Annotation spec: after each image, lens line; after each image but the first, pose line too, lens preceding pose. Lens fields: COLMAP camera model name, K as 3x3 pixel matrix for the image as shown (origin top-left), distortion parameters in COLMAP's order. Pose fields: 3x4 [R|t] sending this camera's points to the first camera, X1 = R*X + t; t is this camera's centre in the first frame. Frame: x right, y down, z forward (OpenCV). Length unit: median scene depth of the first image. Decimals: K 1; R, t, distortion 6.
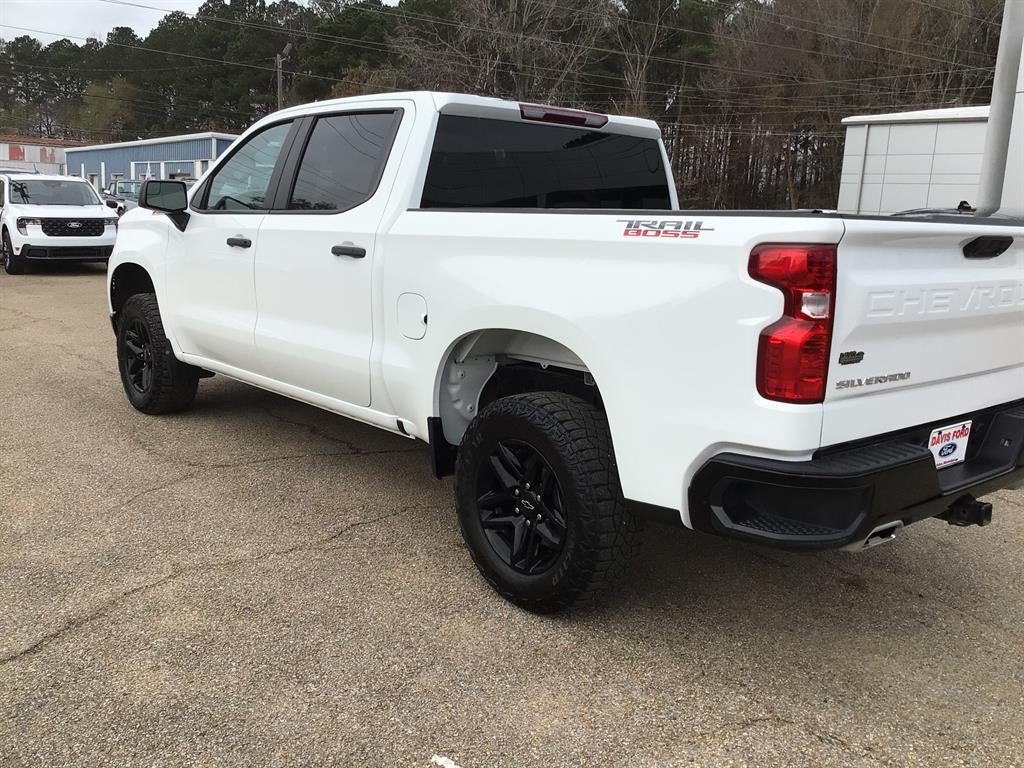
lens RADIAL K [[913.6, 0, 522.7], [0, 913.6, 382.3], [0, 0, 1]] dist [0.098192, -0.184492]
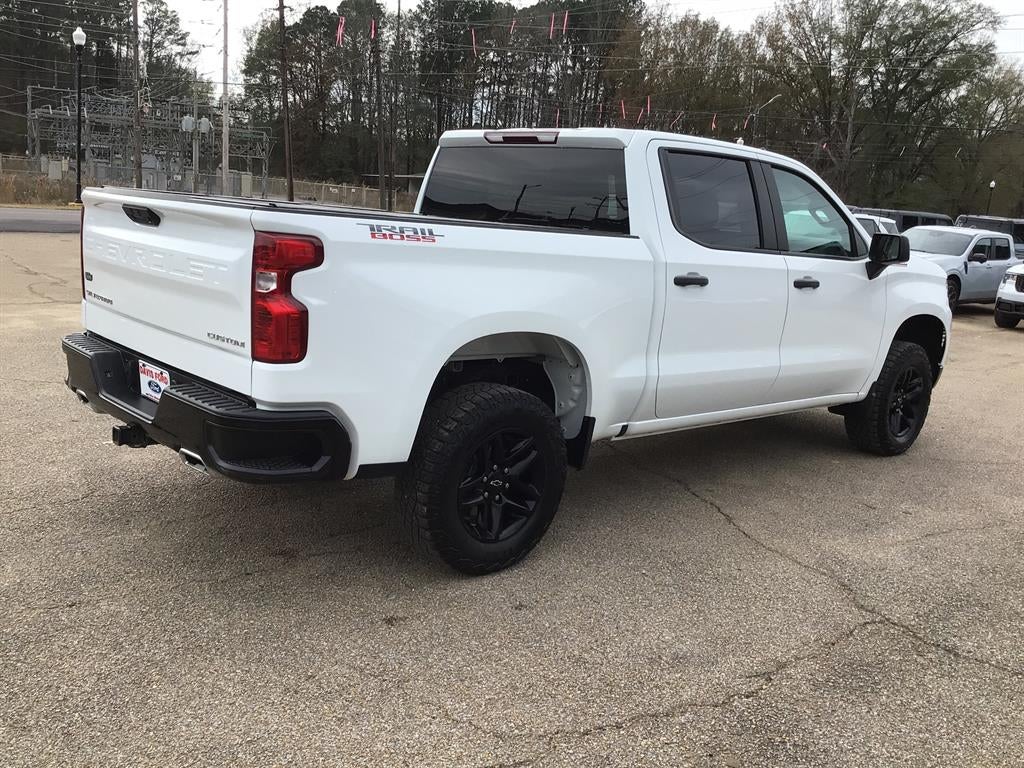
lens RADIAL K [[929.9, 0, 519.1], [0, 929.9, 382.4], [0, 0, 1]] dist [0.100589, -0.191709]
pose [[0.045736, 0.152306, -0.987275, 1.664755], [-0.256264, 0.957024, 0.135768, -0.216304], [0.965524, 0.246794, 0.082801, 1.339122]]
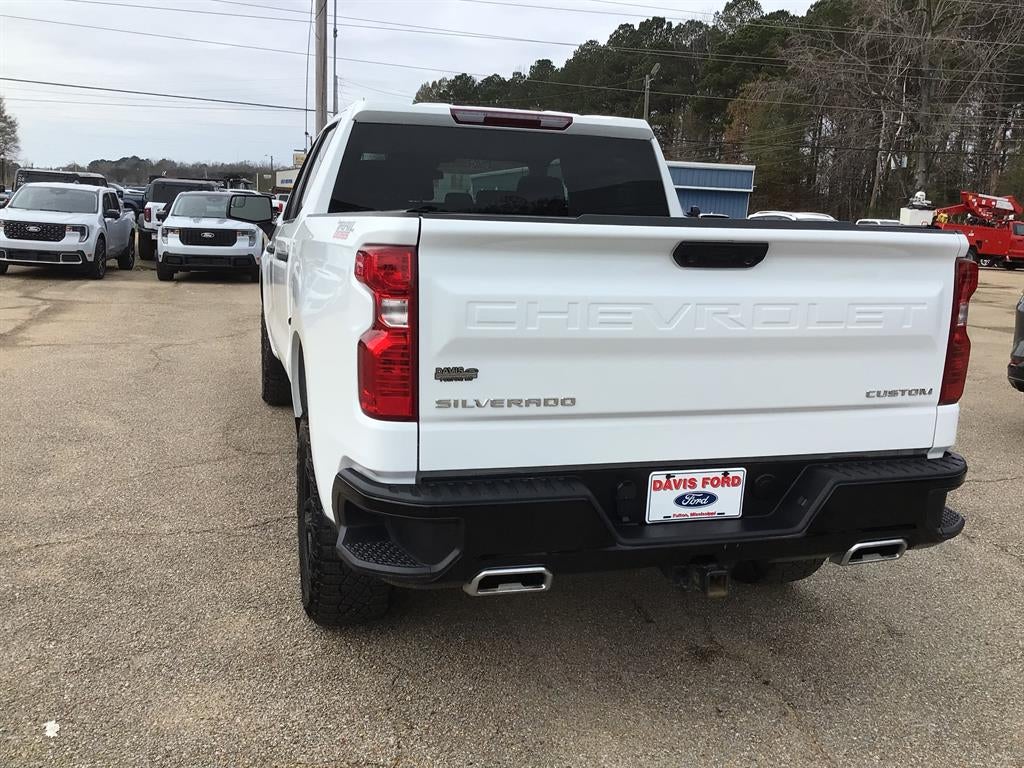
lens RADIAL K [[929.9, 0, 519.1], [0, 929.9, 382.4], [0, 0, 1]] dist [0.100589, -0.191709]
pose [[0.914375, 0.065282, -0.399571, 0.635295], [-0.073940, 0.997243, -0.006275, -0.014425], [0.398060, 0.035282, 0.916681, 0.164048]]
